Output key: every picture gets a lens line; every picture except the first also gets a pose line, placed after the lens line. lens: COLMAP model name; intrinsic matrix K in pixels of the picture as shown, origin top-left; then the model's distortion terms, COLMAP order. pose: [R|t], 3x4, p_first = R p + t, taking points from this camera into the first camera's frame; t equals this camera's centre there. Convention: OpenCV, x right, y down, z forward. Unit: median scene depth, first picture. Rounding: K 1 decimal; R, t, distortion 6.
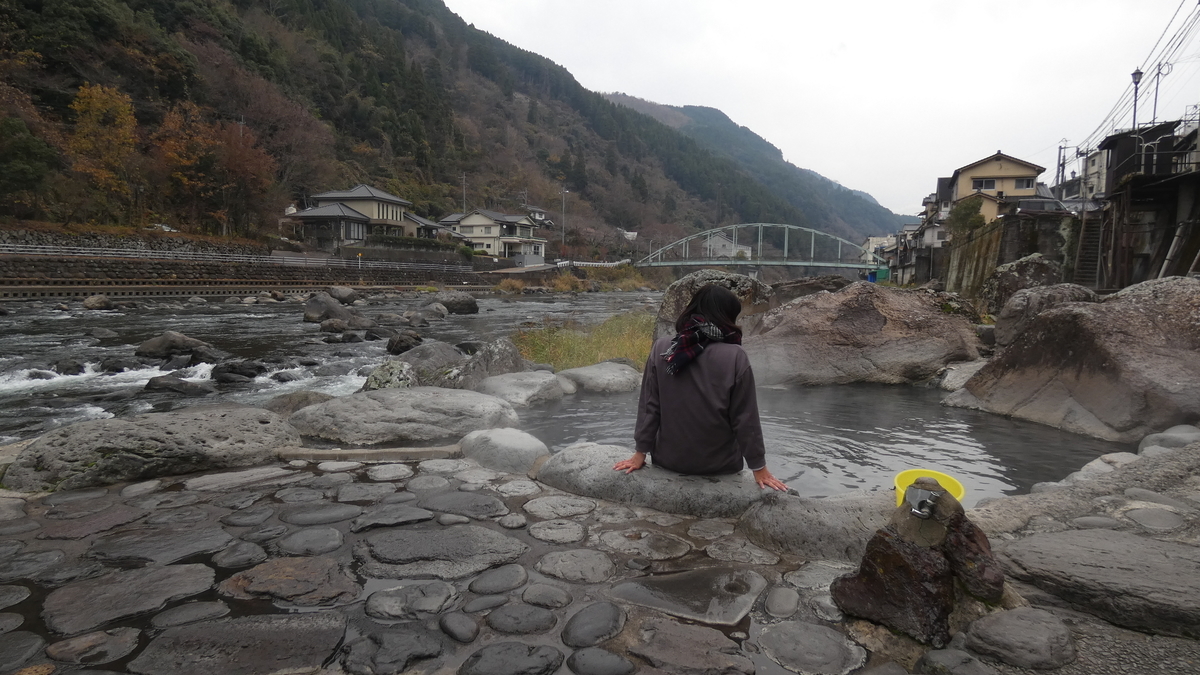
lens RADIAL K [[709.0, 0, 594.7], [0, 709.0, 341.6], [0, 0, 1]] dist [-0.006259, -0.004257]
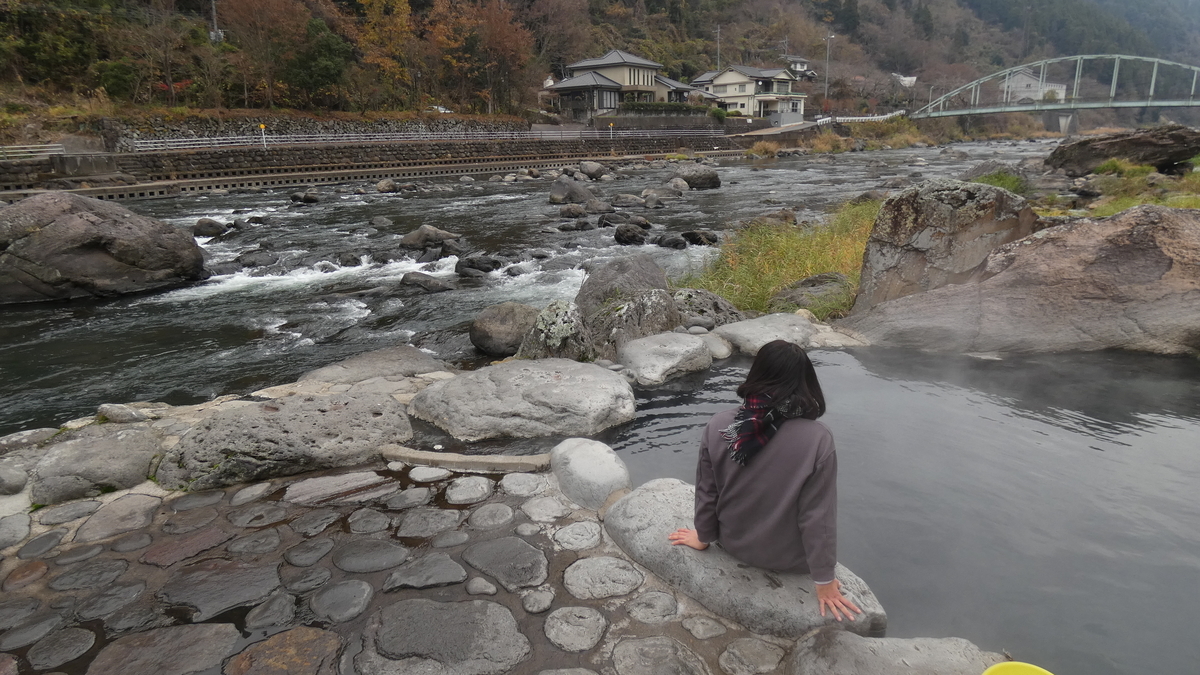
lens RADIAL K [[709.0, 0, 597.7], [0, 709.0, 342.1], [0, 0, 1]] dist [-0.006259, -0.004257]
pose [[0.939351, 0.049272, -0.339401, 0.014569], [0.016071, 0.982215, 0.187070, -0.014215], [0.342582, -0.181179, 0.921853, 0.013793]]
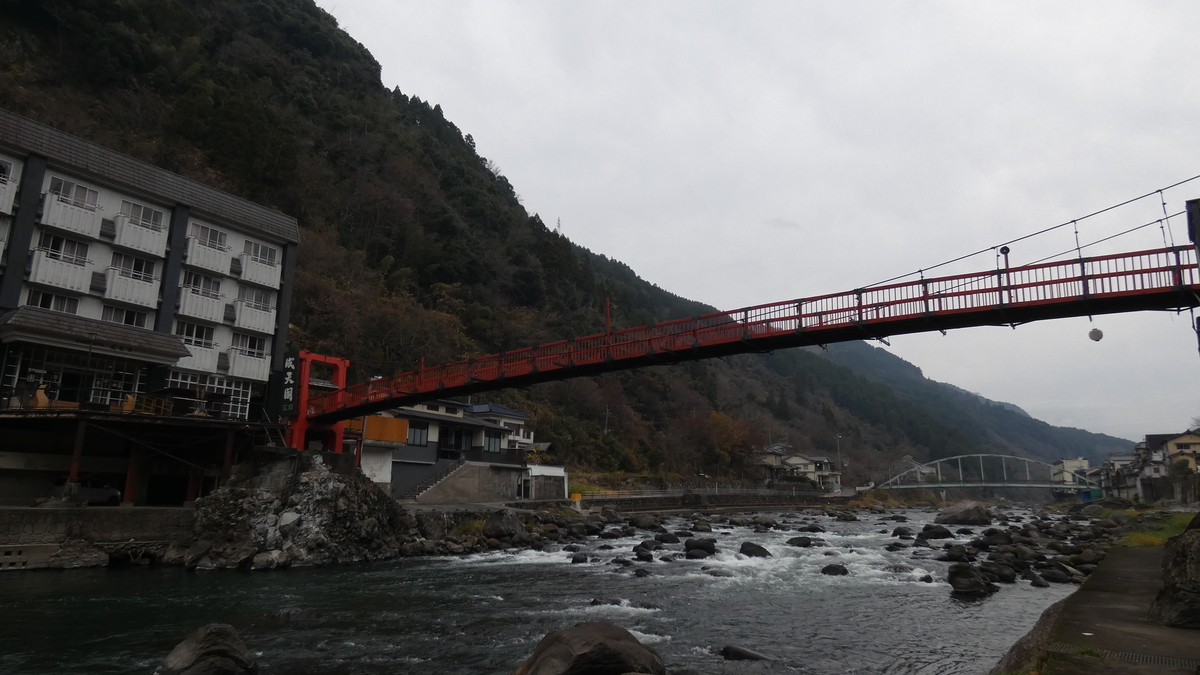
lens RADIAL K [[709.0, 0, 596.1], [0, 709.0, 337.1], [0, 0, 1]] dist [-0.006259, -0.004257]
pose [[0.985574, -0.047078, -0.162568, -0.946701], [-0.005309, 0.951463, -0.307717, 0.121072], [0.169164, 0.304140, 0.937487, -1.565829]]
